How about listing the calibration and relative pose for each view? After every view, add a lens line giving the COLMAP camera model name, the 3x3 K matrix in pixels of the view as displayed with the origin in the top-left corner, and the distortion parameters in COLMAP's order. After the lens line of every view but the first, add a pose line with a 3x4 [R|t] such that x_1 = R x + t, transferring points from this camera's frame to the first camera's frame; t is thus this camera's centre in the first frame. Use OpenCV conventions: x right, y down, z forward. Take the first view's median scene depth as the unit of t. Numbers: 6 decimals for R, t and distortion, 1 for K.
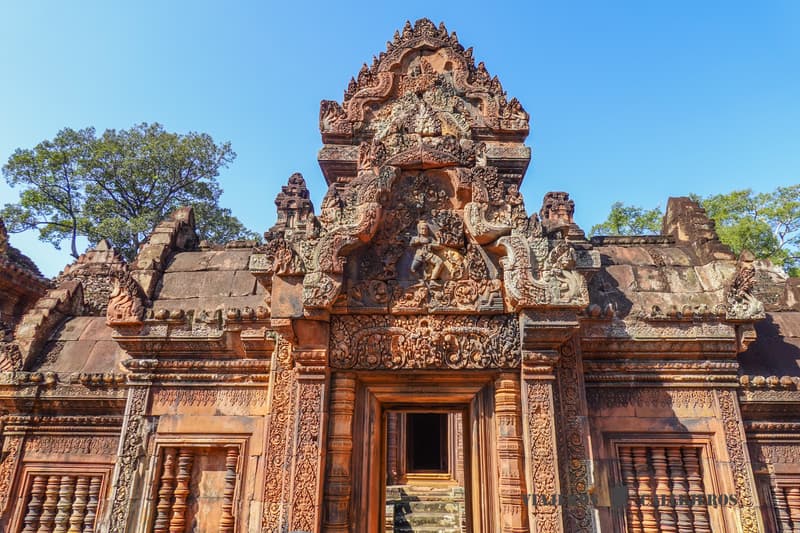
lens RADIAL K [[516.4, 0, 400.0], [0, 516.4, 266.5], [0, 0, 1]] dist [0.001898, 0.001243]
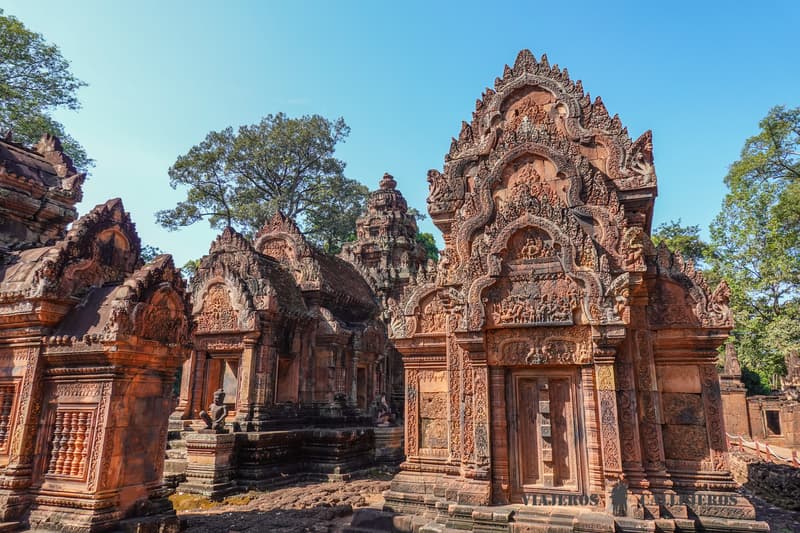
lens RADIAL K [[518.1, 0, 400.0], [0, 518.1, 266.5], [0, 0, 1]] dist [0.060816, 0.000791]
pose [[0.931000, -0.084255, -0.355162, 0.163966], [0.117154, 0.990491, 0.072125, 0.001992], [0.345708, -0.108757, 0.932018, -0.001399]]
